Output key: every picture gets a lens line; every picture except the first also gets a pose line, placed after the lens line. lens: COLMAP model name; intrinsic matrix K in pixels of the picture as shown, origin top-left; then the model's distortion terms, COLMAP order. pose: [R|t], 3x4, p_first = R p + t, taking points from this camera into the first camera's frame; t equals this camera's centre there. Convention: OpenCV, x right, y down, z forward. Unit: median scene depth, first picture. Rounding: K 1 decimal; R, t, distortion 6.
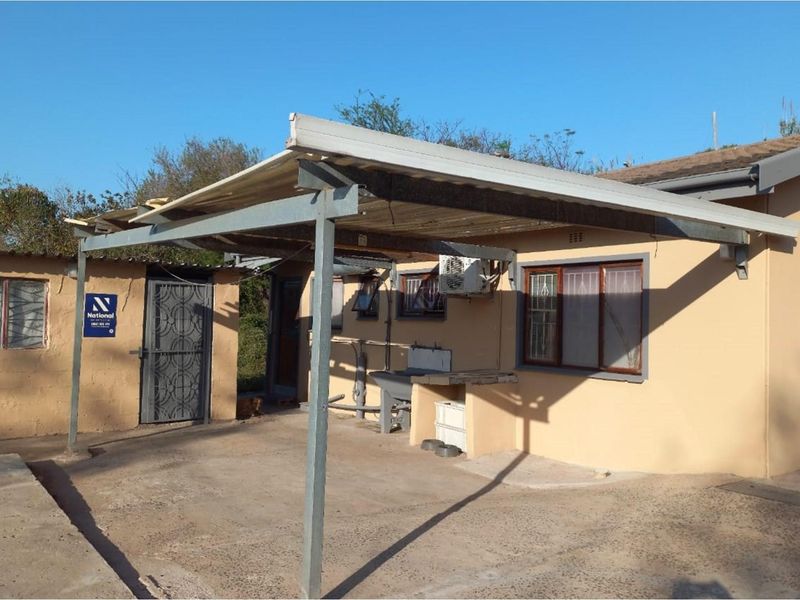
lens RADIAL K [[657.8, 0, 397.9], [0, 657.8, 286.9], [0, 0, 1]] dist [0.070372, -0.079899]
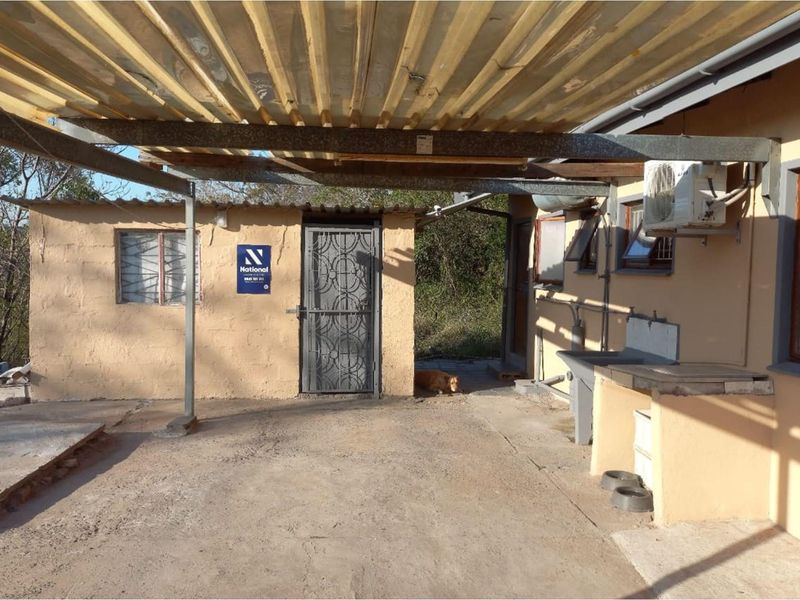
lens RADIAL K [[657.8, 0, 397.9], [0, 657.8, 286.9], [0, 0, 1]] dist [0.070372, -0.079899]
pose [[0.842776, 0.007779, -0.538209, 0.187657], [0.033915, 0.997141, 0.067520, 0.013187], [0.537195, -0.075157, 0.840103, 0.357669]]
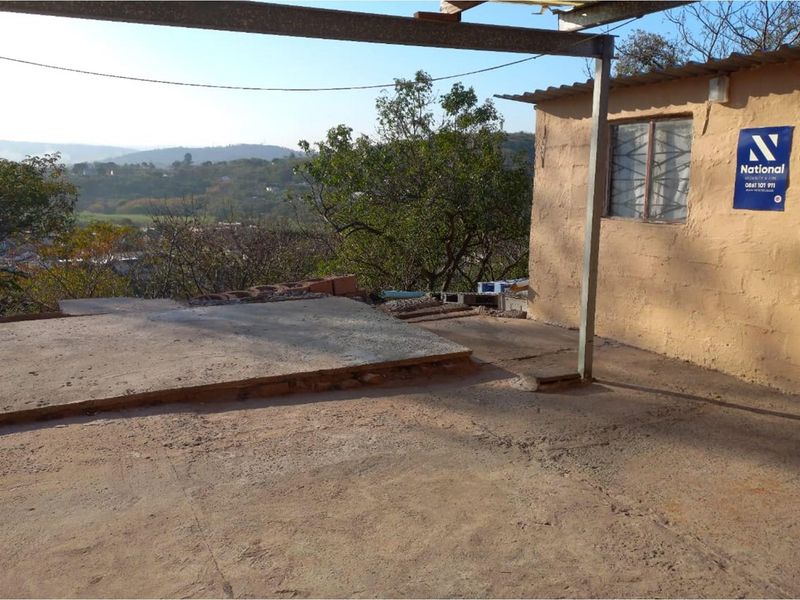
lens RADIAL K [[657.8, 0, 397.9], [0, 657.8, 286.9], [0, 0, 1]] dist [0.070372, -0.079899]
pose [[-0.172034, 0.131669, -0.976252, 0.135709], [0.033570, 0.991235, 0.127774, 0.057772], [0.984519, -0.010791, -0.174946, 0.798042]]
